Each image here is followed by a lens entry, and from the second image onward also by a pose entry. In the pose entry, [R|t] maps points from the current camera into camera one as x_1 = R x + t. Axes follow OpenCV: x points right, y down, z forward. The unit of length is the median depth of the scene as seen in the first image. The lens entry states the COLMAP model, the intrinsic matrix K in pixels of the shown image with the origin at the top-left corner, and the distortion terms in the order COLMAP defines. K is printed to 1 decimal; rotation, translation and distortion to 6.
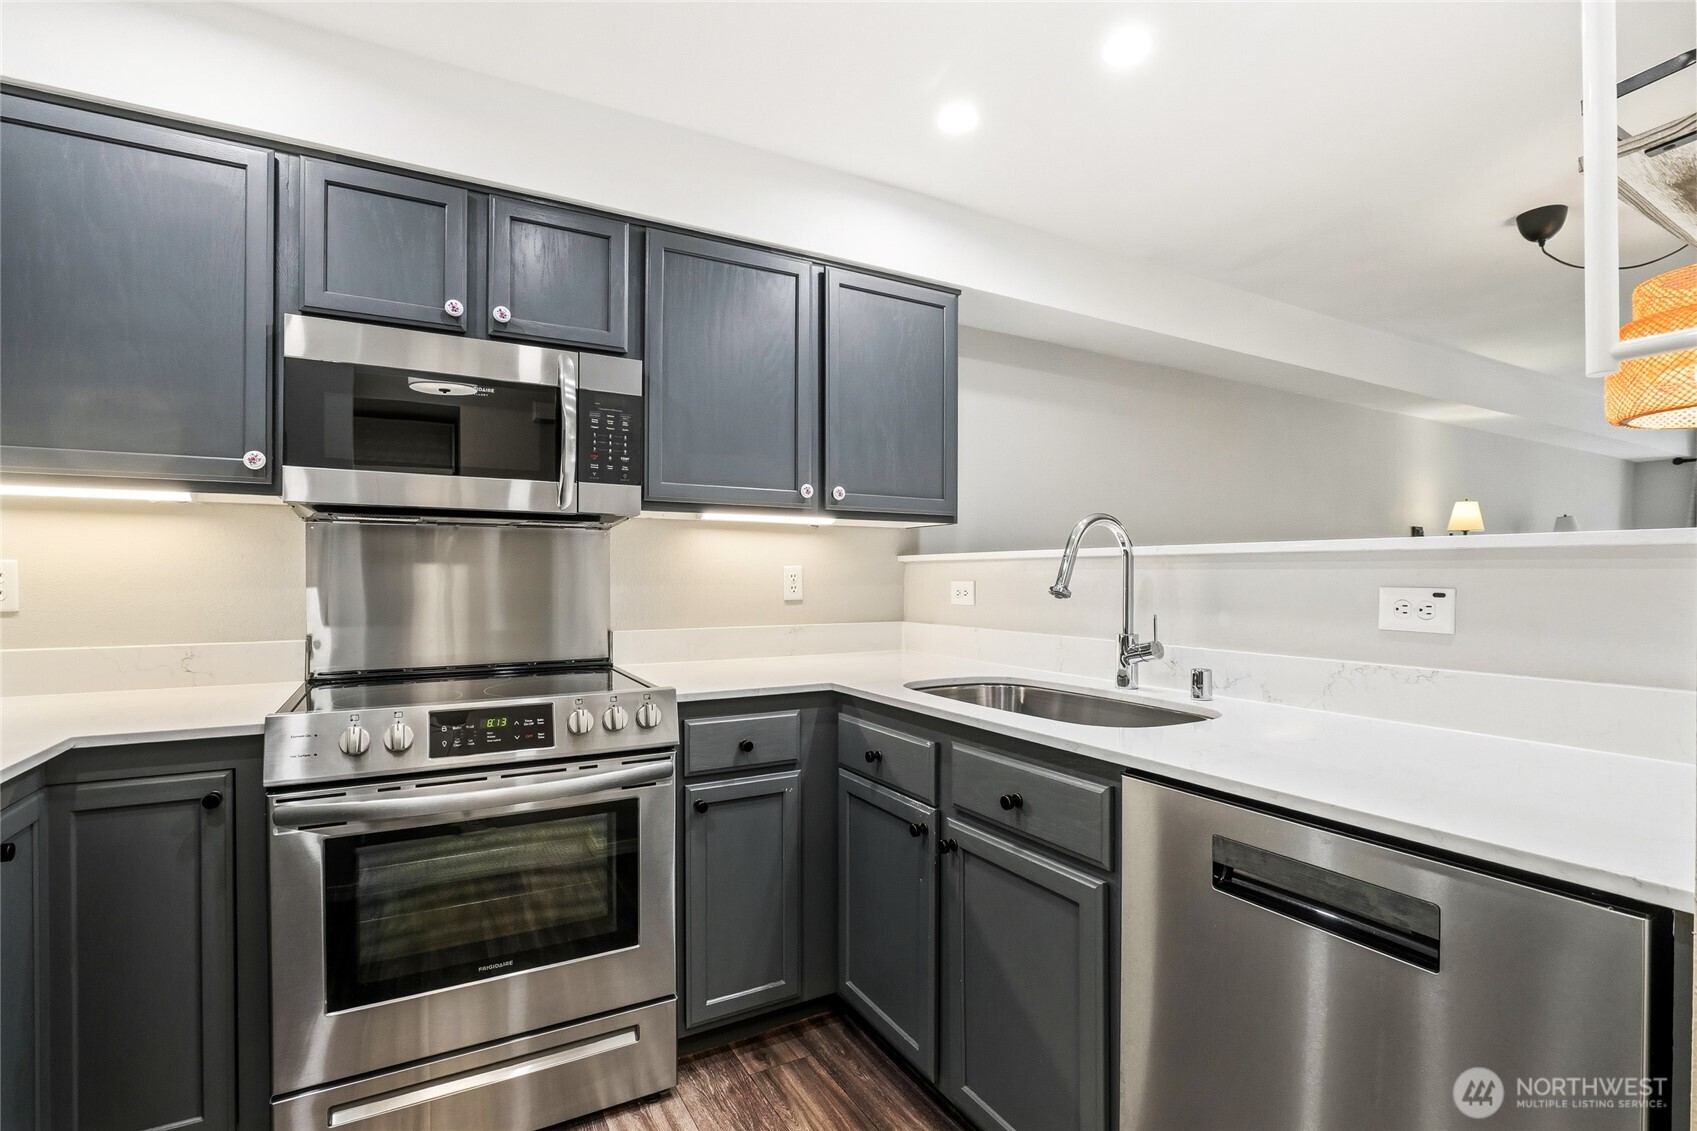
lens RADIAL K [[800.9, 0, 863.3], [0, 800.9, 576.2], [0, 0, 1]] dist [-0.002487, 0.000284]
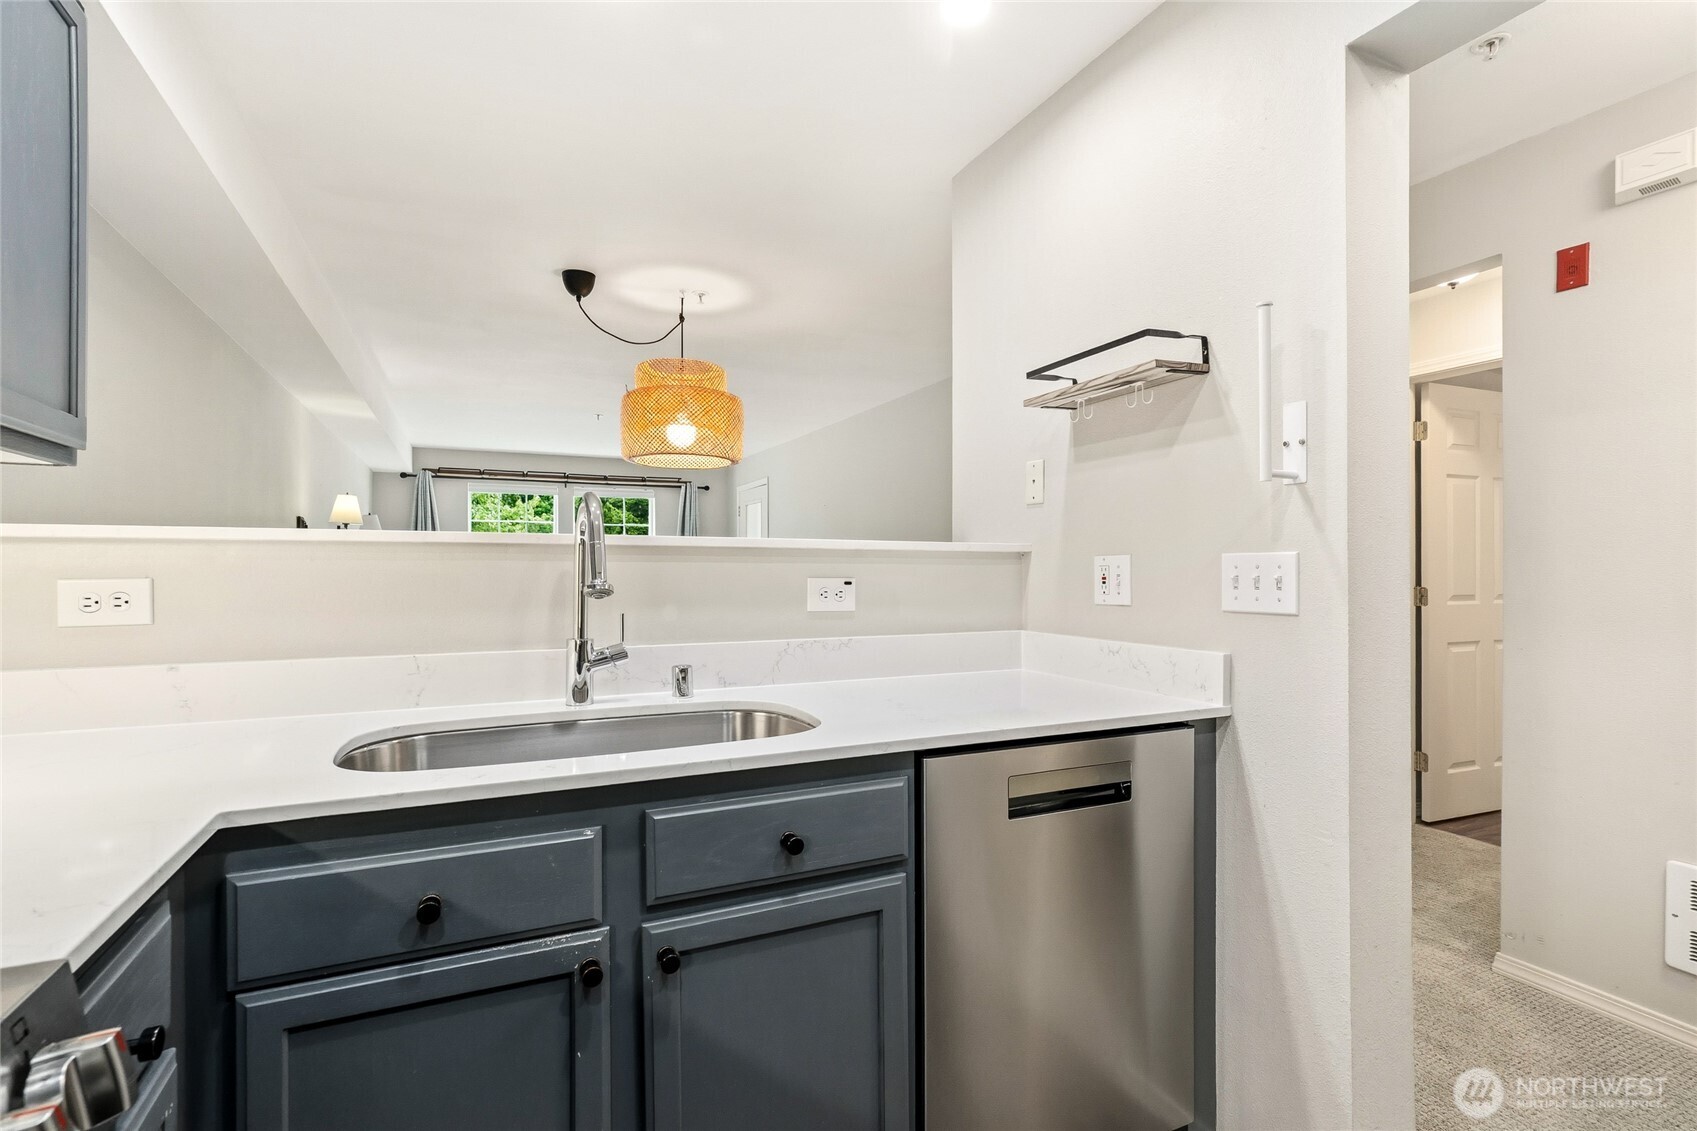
lens RADIAL K [[800.9, 0, 841.5], [0, 800.9, 570.1], [0, 0, 1]] dist [-0.002487, 0.000284]
pose [[0.093344, -0.001830, 0.995632, -0.490943], [0.000657, 0.999998, 0.001776, -0.000583], [-0.995634, 0.000489, 0.093345, 0.681364]]
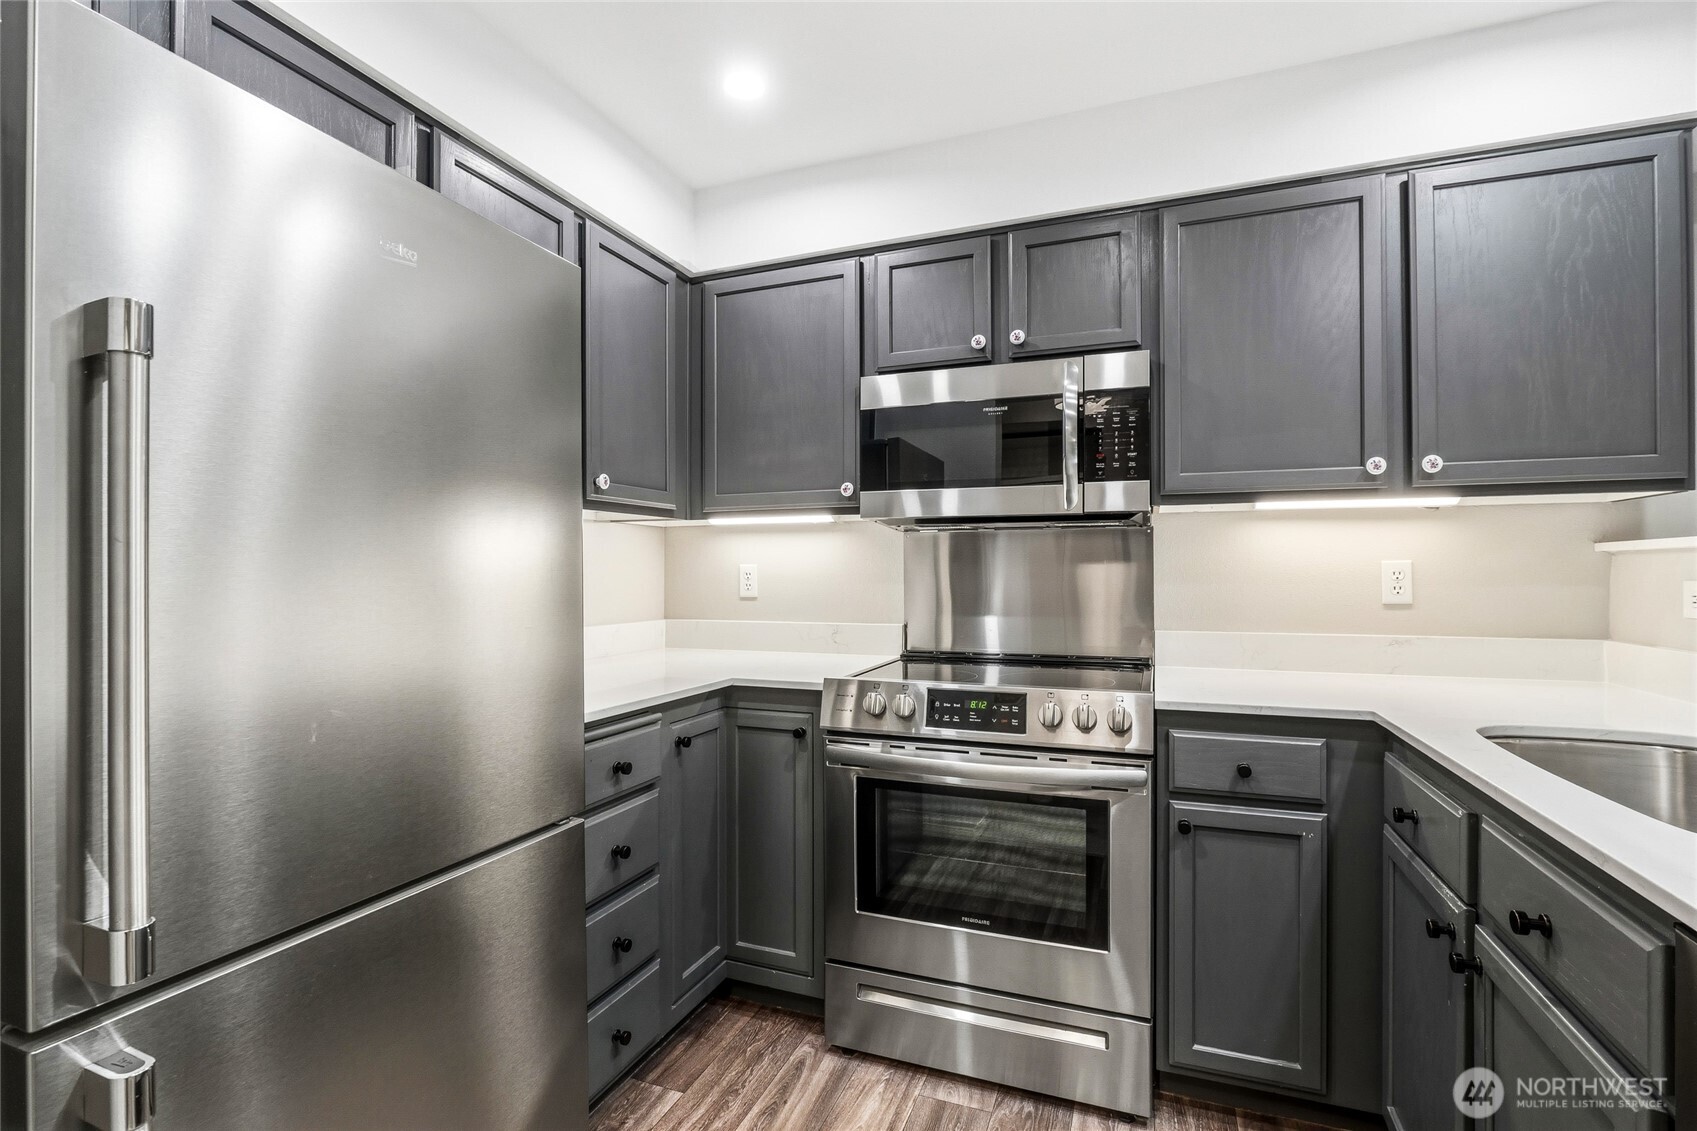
lens RADIAL K [[800.9, 0, 865.9], [0, 800.9, 568.3], [0, 0, 1]] dist [-0.002487, 0.000284]
pose [[0.638973, -0.006586, -0.769201, 0.265767], [0.002352, 0.999975, -0.006608, -0.001675], [0.769226, 0.002413, 0.638972, 0.136274]]
